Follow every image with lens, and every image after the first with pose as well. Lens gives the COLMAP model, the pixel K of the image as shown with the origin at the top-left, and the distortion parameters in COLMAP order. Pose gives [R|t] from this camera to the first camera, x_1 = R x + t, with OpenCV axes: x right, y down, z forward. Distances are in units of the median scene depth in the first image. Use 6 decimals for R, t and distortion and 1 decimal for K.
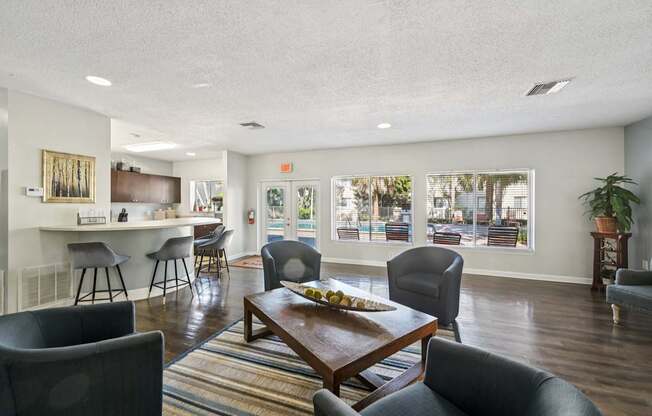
lens RADIAL K [[259.1, 0, 330.5], [0, 259.1, 209.3], [0, 0, 1]] dist [0.000715, -0.000080]
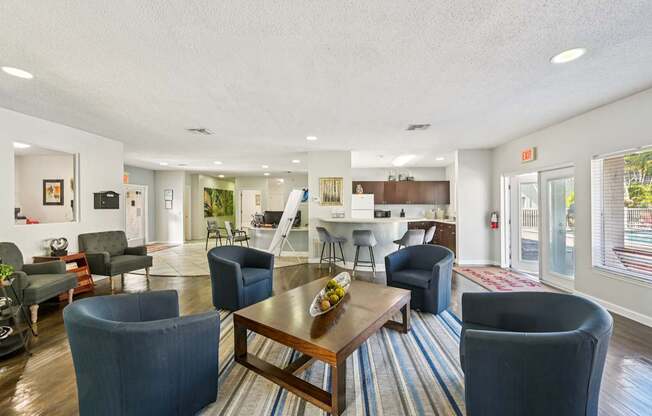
lens RADIAL K [[259.1, 0, 330.5], [0, 259.1, 209.3], [0, 0, 1]] dist [0.000715, -0.000080]
pose [[0.302894, 0.010114, -0.952971, 0.664966], [-0.013568, 0.999888, 0.006300, -0.007222], [0.952928, 0.011022, 0.302997, 0.443093]]
